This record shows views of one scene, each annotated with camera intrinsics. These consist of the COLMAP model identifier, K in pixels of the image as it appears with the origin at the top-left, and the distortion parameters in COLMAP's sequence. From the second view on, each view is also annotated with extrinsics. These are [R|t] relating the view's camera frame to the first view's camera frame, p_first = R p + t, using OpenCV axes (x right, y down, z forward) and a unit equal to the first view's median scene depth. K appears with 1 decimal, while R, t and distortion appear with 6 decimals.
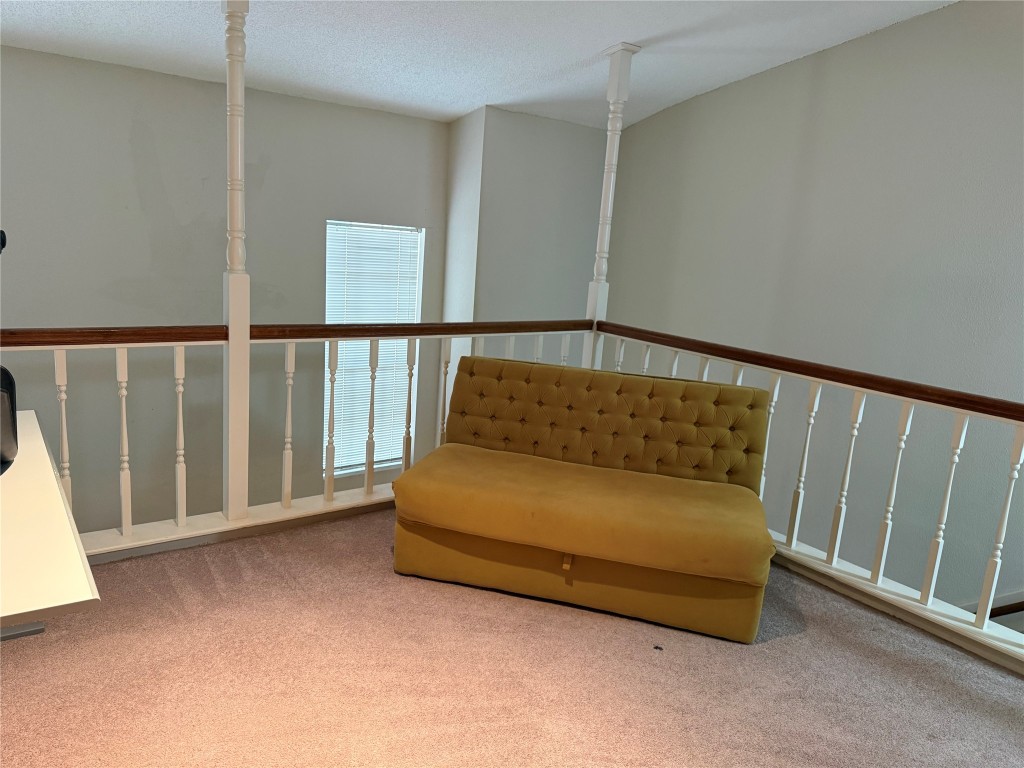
lens RADIAL K [[720.8, 0, 522.2], [0, 720.8, 376.8], [0, 0, 1]] dist [0.075613, -0.096275]
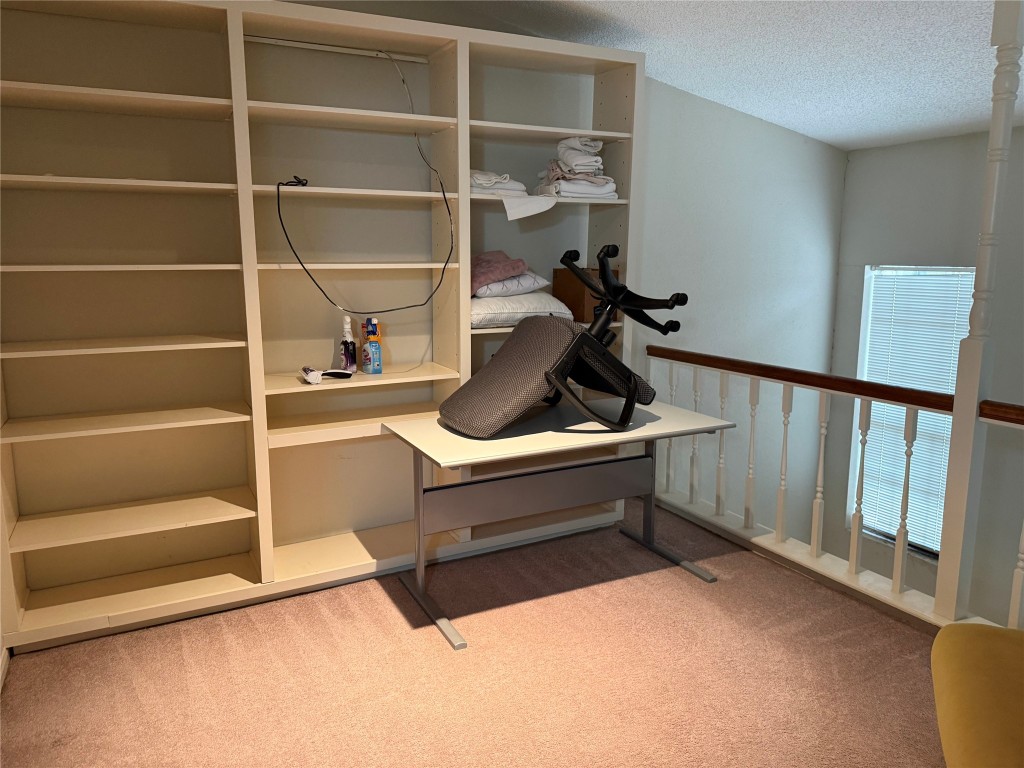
lens RADIAL K [[720.8, 0, 513.6], [0, 720.8, 379.0], [0, 0, 1]] dist [0.075613, -0.096275]
pose [[-0.165493, 0.087259, -0.982343, 0.467501], [-0.201322, 0.972114, 0.120267, -0.073648], [0.965444, 0.217671, -0.143311, 0.497434]]
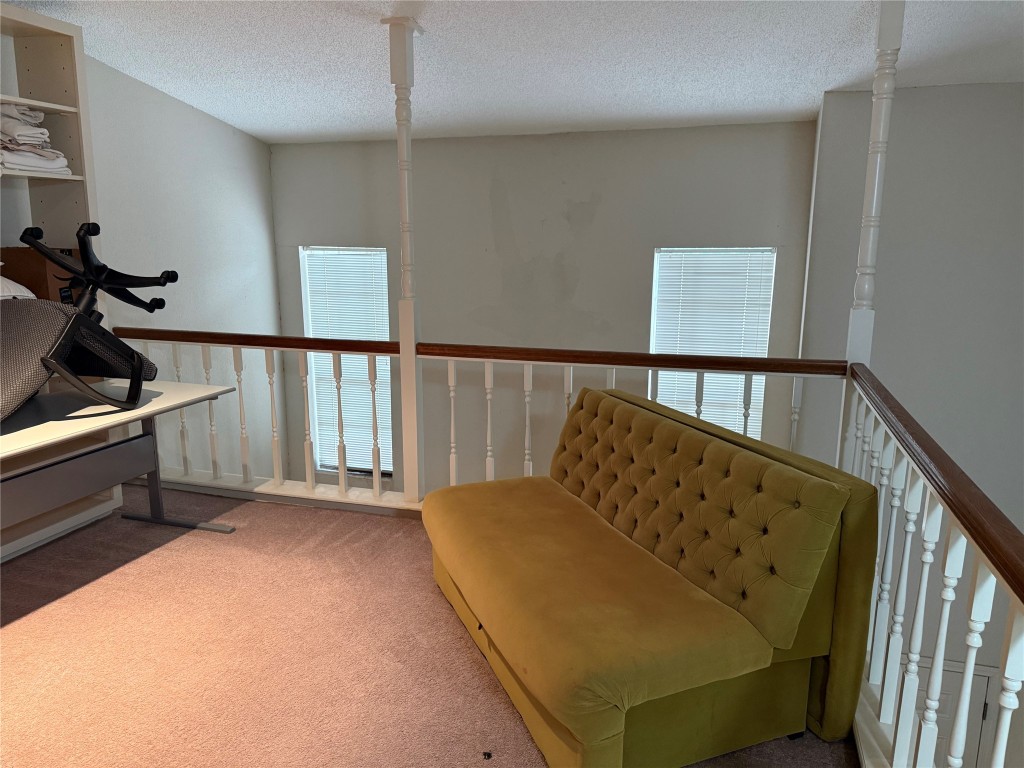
lens RADIAL K [[720.8, 0, 519.6], [0, 720.8, 388.0], [0, 0, 1]] dist [0.075613, -0.096275]
pose [[0.585499, 0.089364, -0.805732, 0.582474], [-0.116295, 0.992884, 0.025613, -0.039441], [0.802288, 0.078706, 0.591726, 0.370469]]
